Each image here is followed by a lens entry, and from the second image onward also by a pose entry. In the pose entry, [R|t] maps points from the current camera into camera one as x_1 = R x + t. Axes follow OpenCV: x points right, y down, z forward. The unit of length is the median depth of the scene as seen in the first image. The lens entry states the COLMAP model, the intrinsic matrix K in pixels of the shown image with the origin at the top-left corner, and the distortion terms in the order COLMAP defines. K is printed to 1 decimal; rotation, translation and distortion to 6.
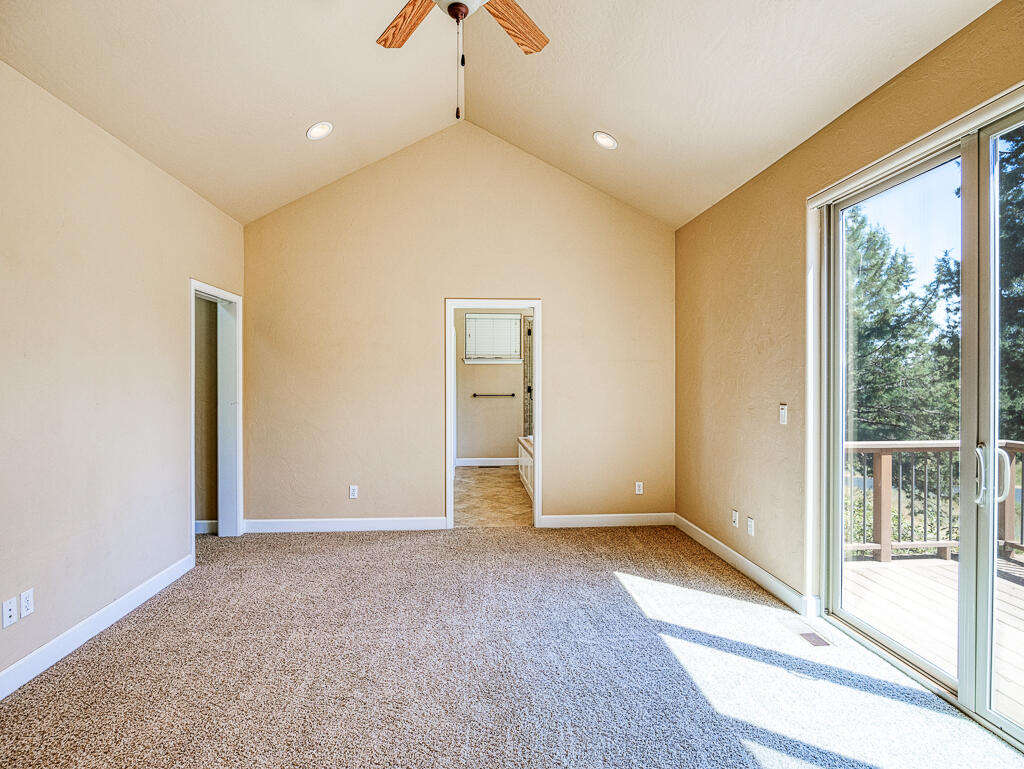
lens RADIAL K [[530.4, 0, 513.1], [0, 530.4, 382.0], [0, 0, 1]] dist [-0.009570, 0.003729]
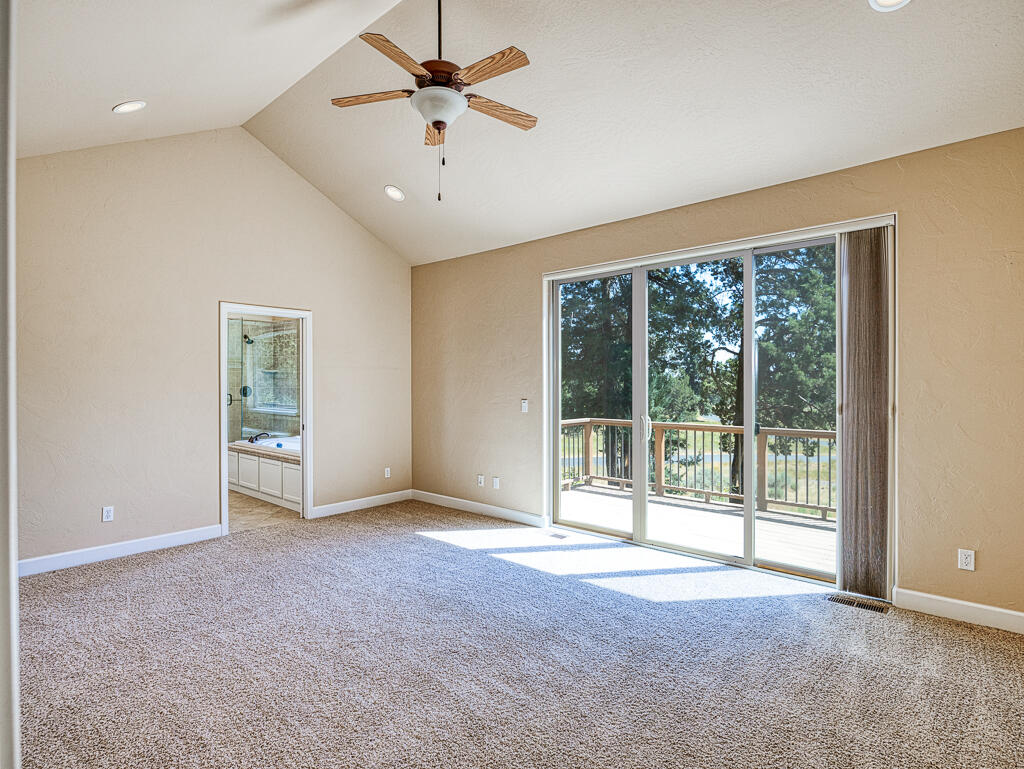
lens RADIAL K [[530.4, 0, 492.6], [0, 530.4, 382.7], [0, 0, 1]] dist [-0.009570, 0.003729]
pose [[0.728121, 0.001346, 0.685447, -0.513103], [0.003353, 0.999979, -0.005525, 0.000142], [-0.685440, 0.006321, 0.728101, -0.069884]]
